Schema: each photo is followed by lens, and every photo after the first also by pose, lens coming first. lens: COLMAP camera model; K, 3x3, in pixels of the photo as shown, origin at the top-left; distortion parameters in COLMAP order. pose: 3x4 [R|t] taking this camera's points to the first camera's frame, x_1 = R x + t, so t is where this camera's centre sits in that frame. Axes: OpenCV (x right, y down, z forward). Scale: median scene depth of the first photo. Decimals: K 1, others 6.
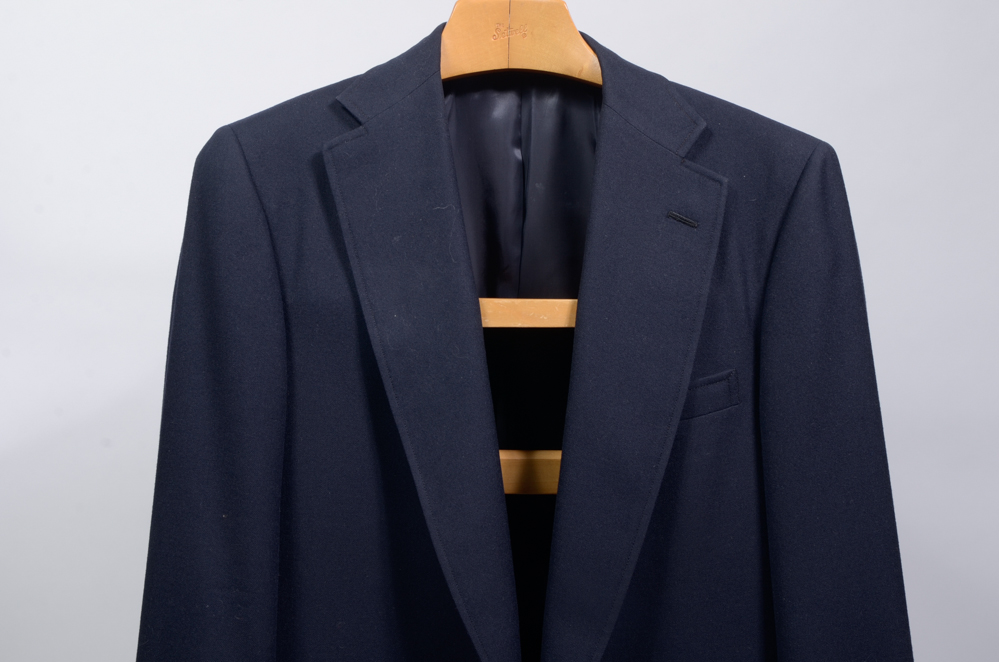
lens RADIAL K [[1527.7, 0, 498.0], [0, 1527.7, 328.5], [0, 0, 1]] dist [0.081928, 0.000000]
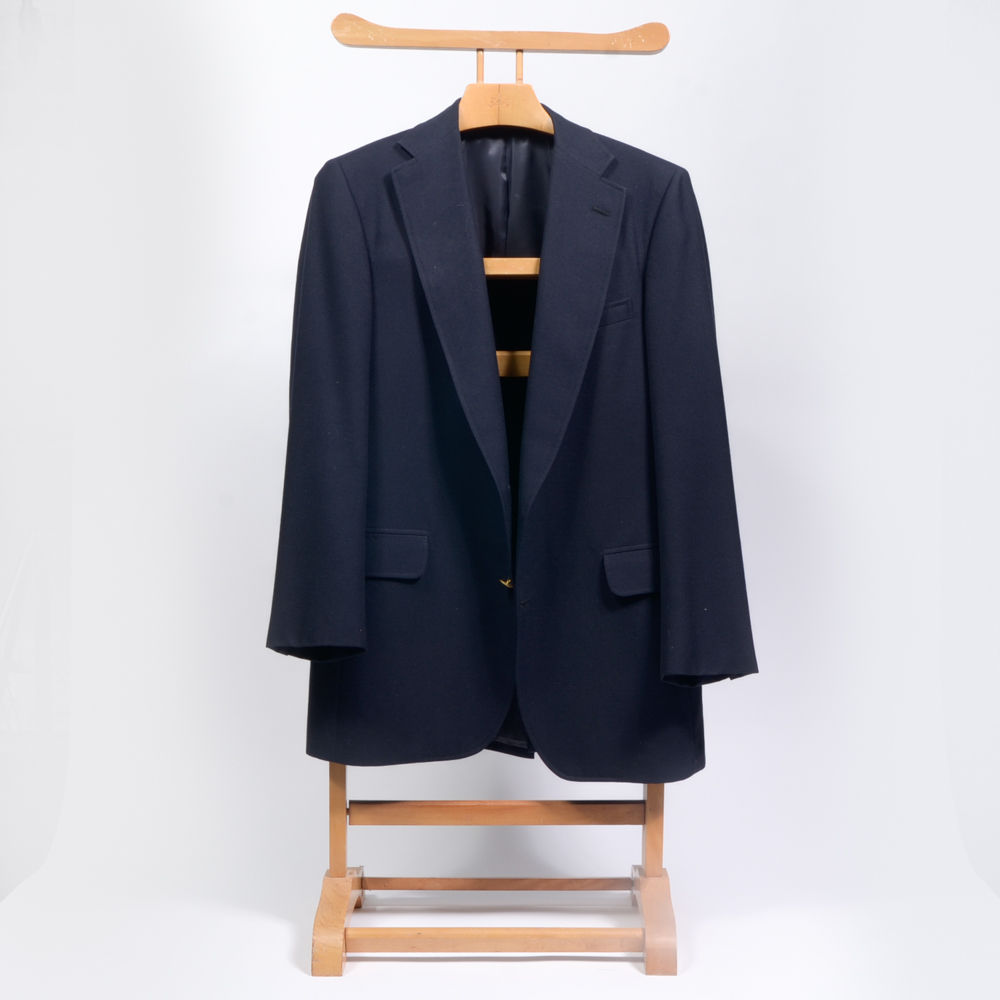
lens RADIAL K [[1953.2, 0, 500.5], [0, 1953.2, 500.0], [0, 0, 1]] dist [0.029265, 0.000000]
pose [[0.999630, -0.005468, 0.026645, -0.053015], [0.005278, 0.999960, 0.007208, 0.238166], [-0.026683, -0.007065, 0.999619, -1.208265]]
